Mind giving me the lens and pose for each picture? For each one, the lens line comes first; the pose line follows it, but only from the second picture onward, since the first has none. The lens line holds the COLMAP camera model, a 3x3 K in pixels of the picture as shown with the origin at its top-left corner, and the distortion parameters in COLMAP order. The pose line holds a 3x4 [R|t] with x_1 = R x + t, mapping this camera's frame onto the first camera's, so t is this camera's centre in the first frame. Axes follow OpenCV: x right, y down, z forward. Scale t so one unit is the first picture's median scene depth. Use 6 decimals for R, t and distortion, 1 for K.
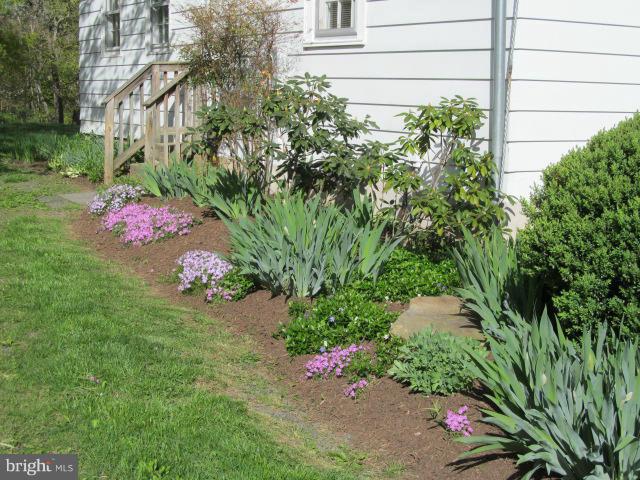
lens RADIAL K [[1250.8, 0, 320.0], [0, 1250.8, 240.0], [0, 0, 1]] dist [-0.274064, 0.122566]
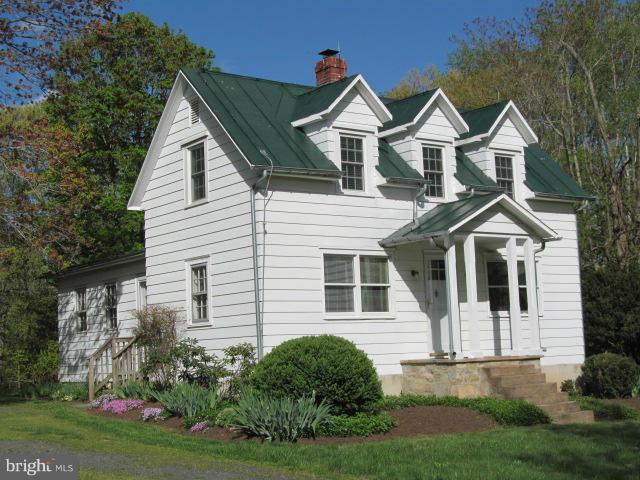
lens RADIAL K [[1250.8, 0, 320.0], [0, 1250.8, 240.0], [0, 0, 1]] dist [-0.274064, 0.122566]
pose [[0.995134, -0.041803, 0.089227, 0.031107], [0.060422, 0.974195, -0.217470, 0.197482], [-0.077834, 0.221803, 0.971980, -1.257349]]
